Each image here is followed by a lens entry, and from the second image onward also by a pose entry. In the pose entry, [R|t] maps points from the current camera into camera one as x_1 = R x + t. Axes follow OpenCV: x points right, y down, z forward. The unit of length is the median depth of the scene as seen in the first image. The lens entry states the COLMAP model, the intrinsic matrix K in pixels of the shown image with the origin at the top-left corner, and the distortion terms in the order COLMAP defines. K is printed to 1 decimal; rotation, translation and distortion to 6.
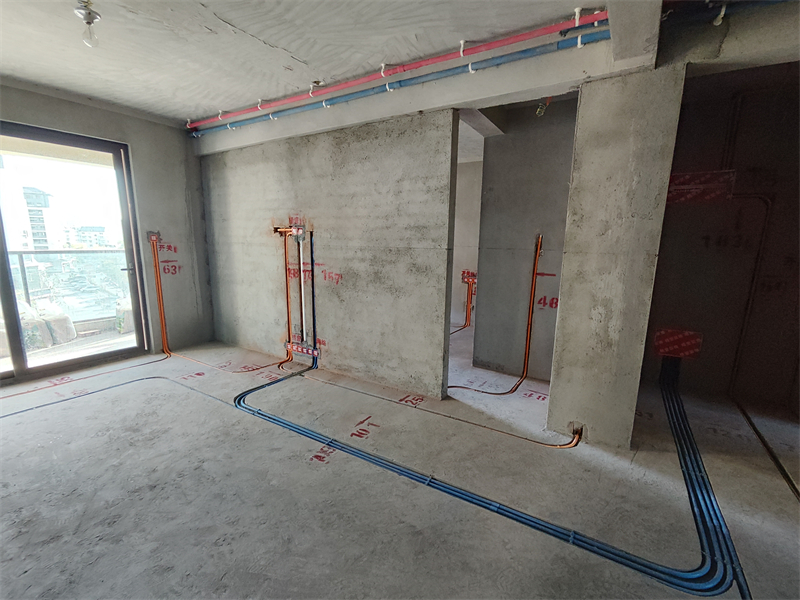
lens RADIAL K [[364.9, 0, 401.2], [0, 364.9, 312.6], [0, 0, 1]] dist [0.012047, -0.006721]
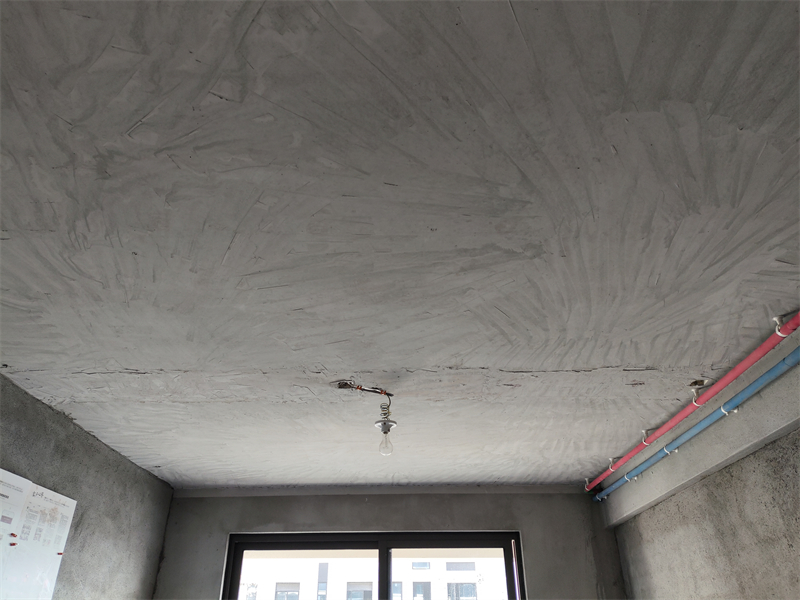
lens RADIAL K [[582.2, 0, 396.8], [0, 582.2, 299.6], [0, 0, 1]] dist [0.045346, -0.053423]
pose [[0.529649, -0.443101, -0.723280, 0.231960], [-0.149876, 0.790401, -0.593973, -0.097401], [0.834870, 0.423000, 0.352225, 0.197234]]
